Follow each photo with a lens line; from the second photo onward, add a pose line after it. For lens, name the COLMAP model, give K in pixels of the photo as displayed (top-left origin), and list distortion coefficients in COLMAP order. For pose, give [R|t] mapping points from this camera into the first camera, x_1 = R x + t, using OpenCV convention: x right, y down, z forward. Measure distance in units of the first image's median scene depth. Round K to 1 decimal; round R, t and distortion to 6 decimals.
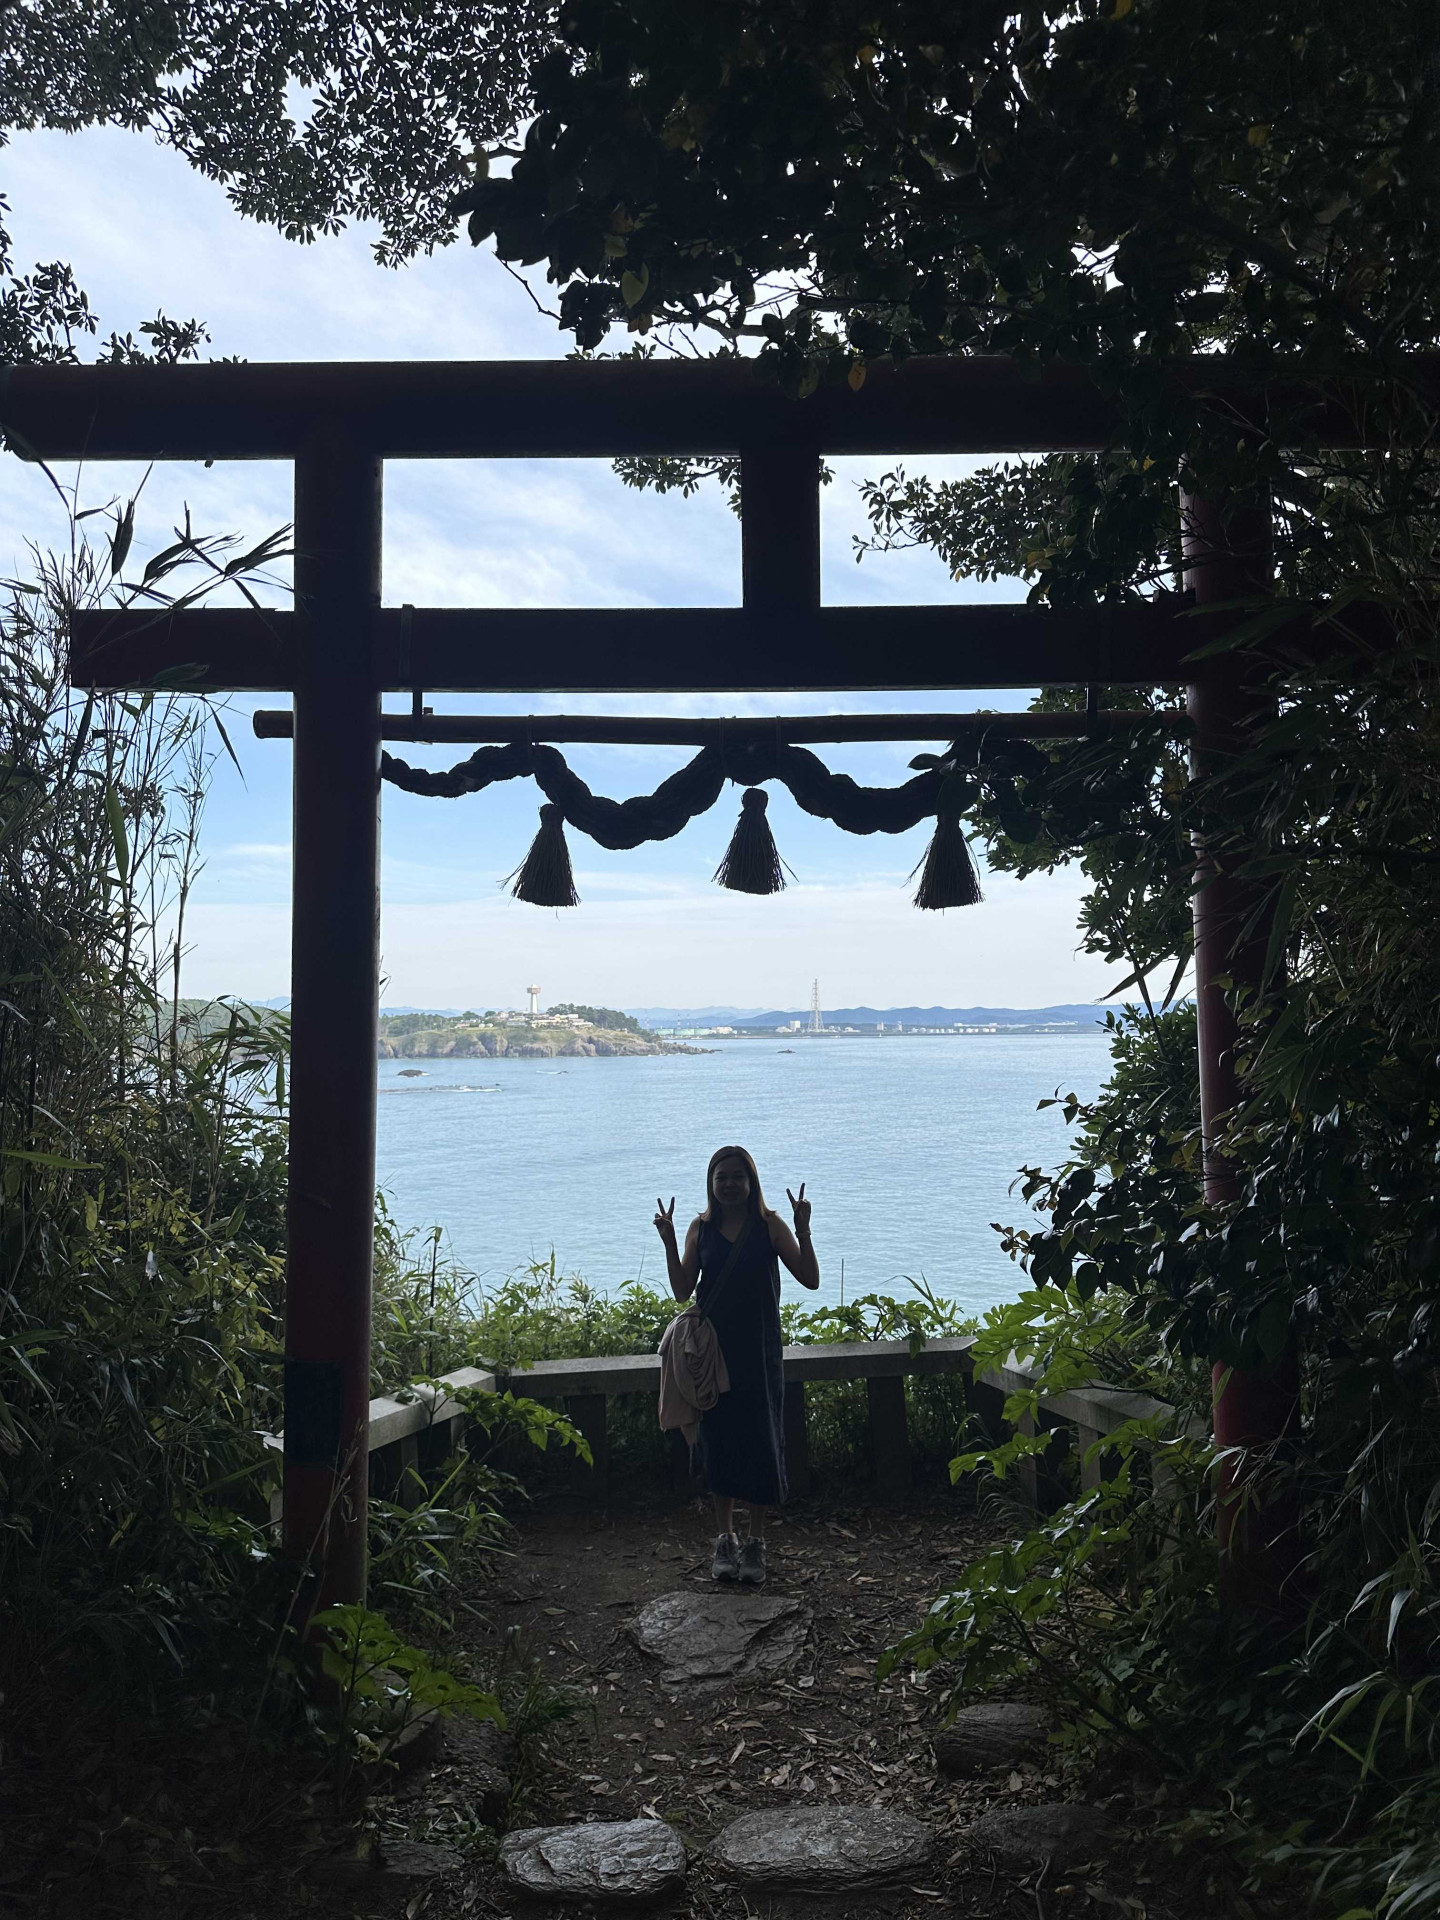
lens RADIAL K [[1323.3, 0, 709.8], [0, 1323.3, 959.0], [0, 0, 1]] dist [0.042539, -0.053066]
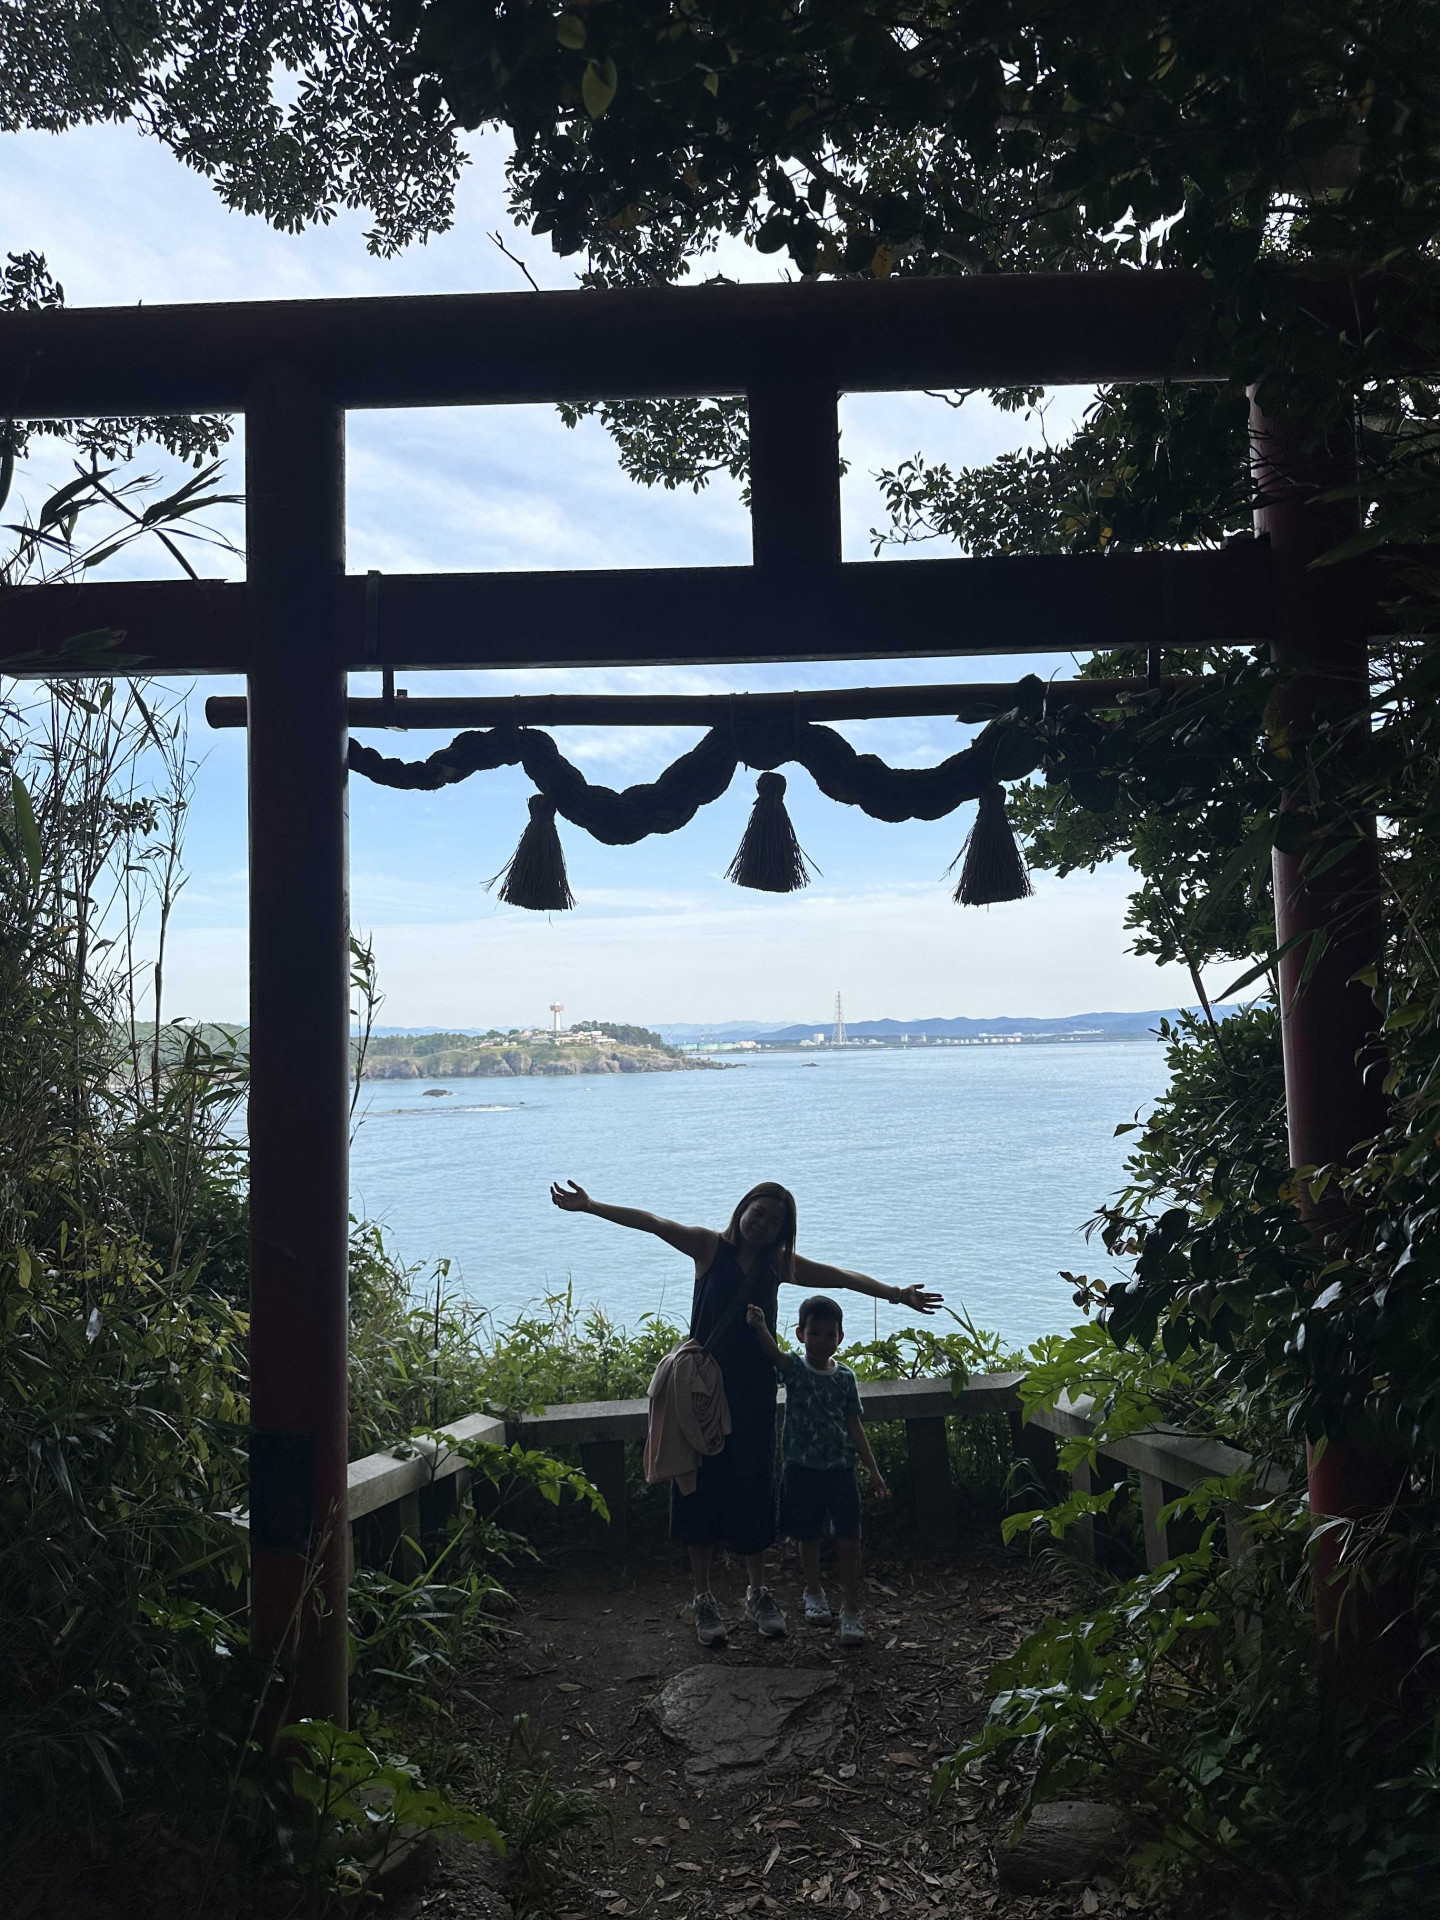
lens RADIAL K [[1324.6, 0, 715.8], [0, 1324.6, 958.6], [0, 0, 1]] dist [0.032506, -0.040457]
pose [[0.999762, -0.018093, -0.012179, 0.004561], [0.017954, 0.999773, -0.011450, 0.003915], [0.012383, 0.011229, 0.999860, 0.095681]]
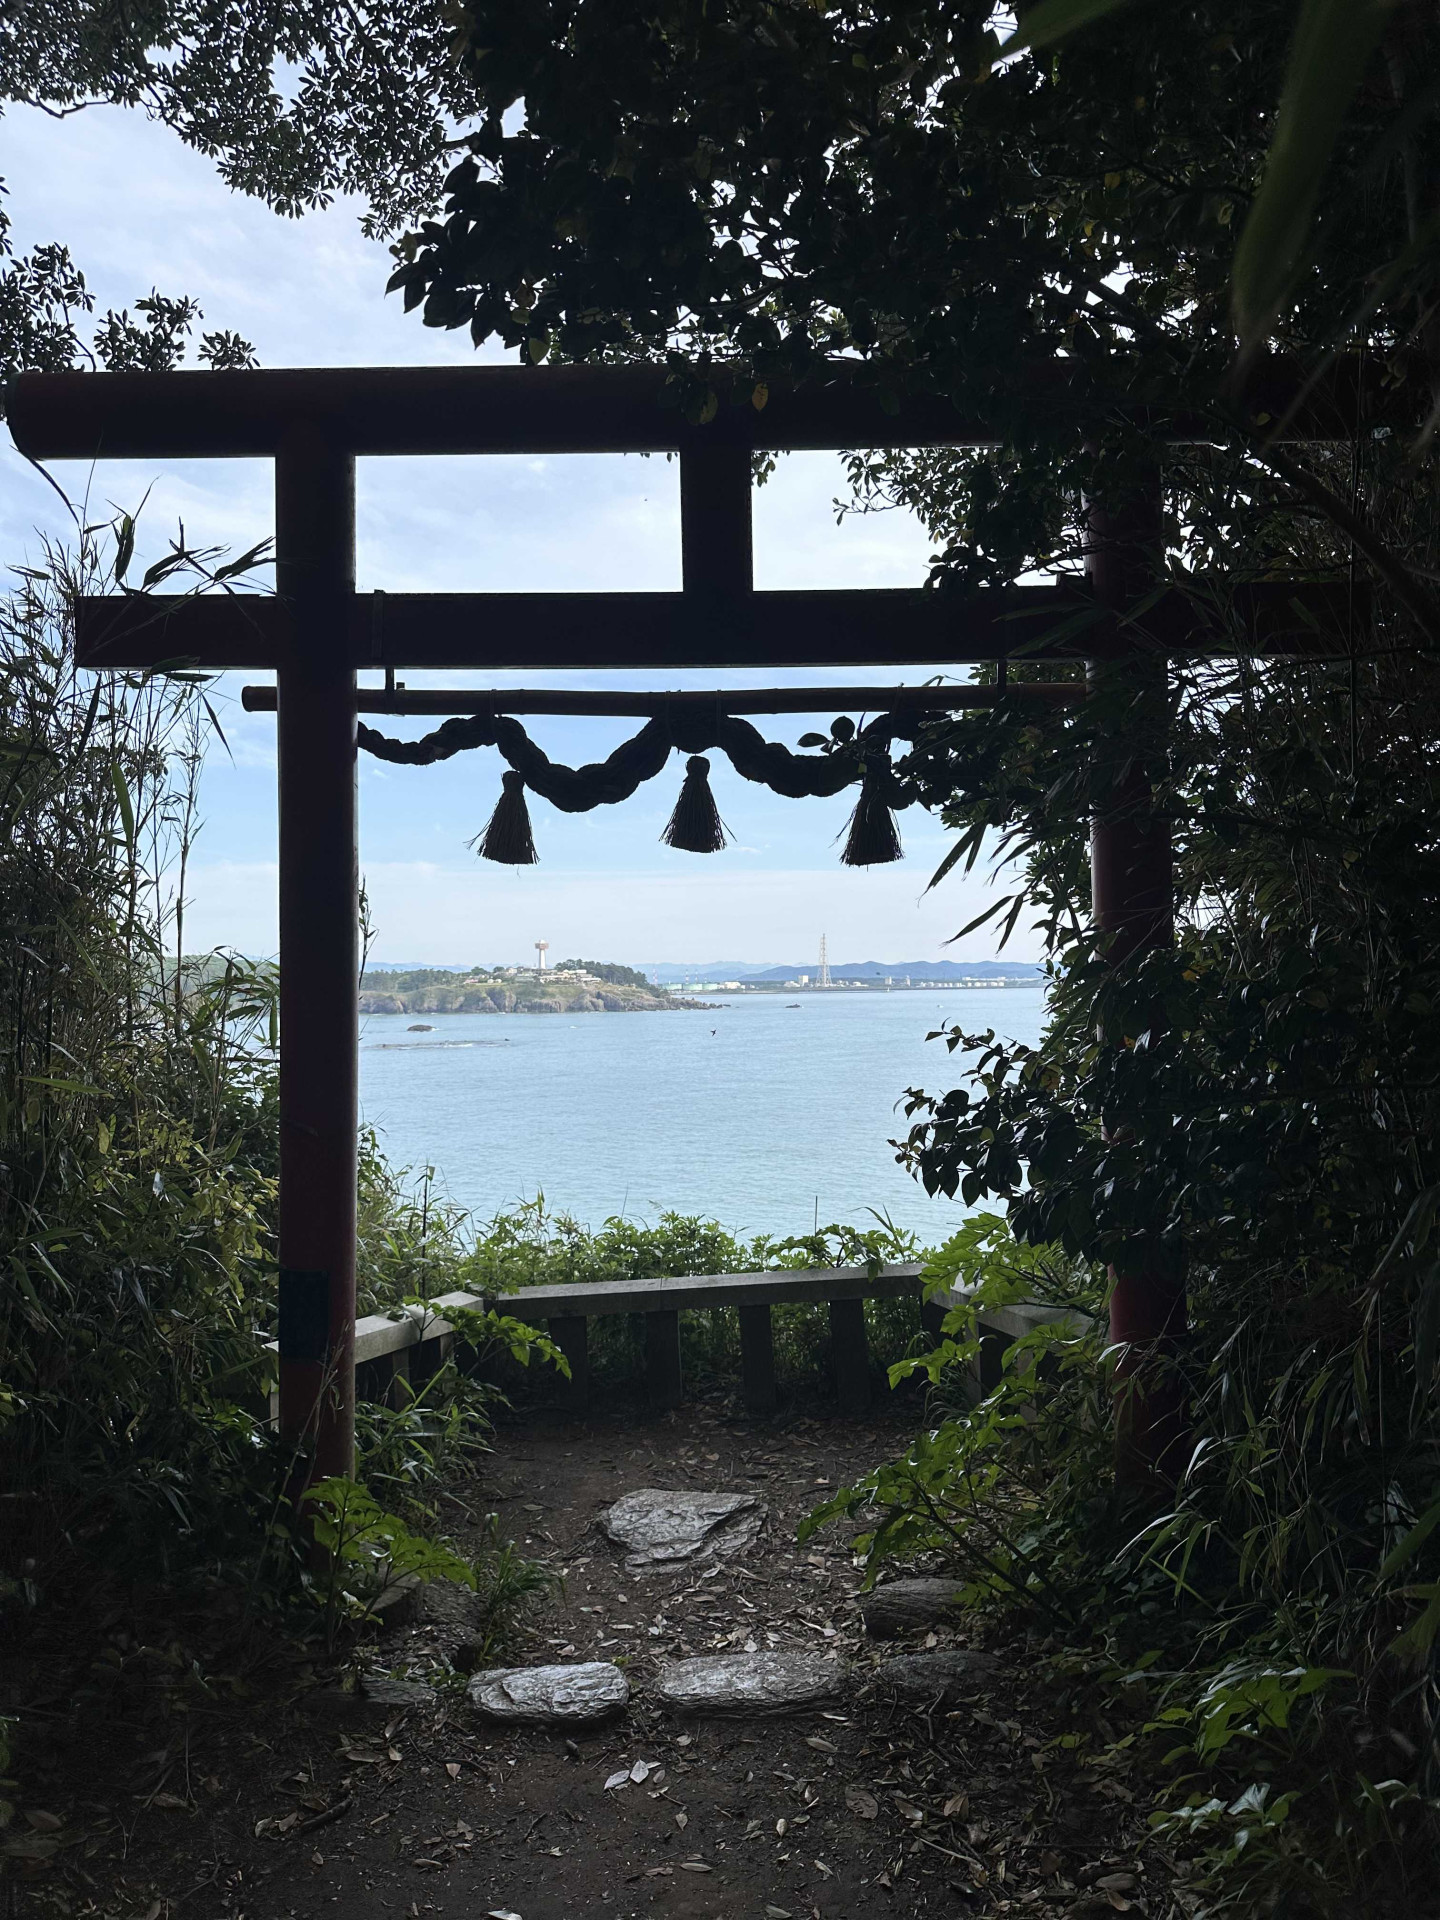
lens RADIAL K [[1323.3, 0, 709.8], [0, 1323.3, 959.0], [0, 0, 1]] dist [0.042539, -0.053066]
pose [[0.999977, -0.003285, -0.005893, 0.041212], [0.003484, 0.999413, 0.034086, 0.002111], [0.005778, -0.034106, 0.999402, -0.087467]]
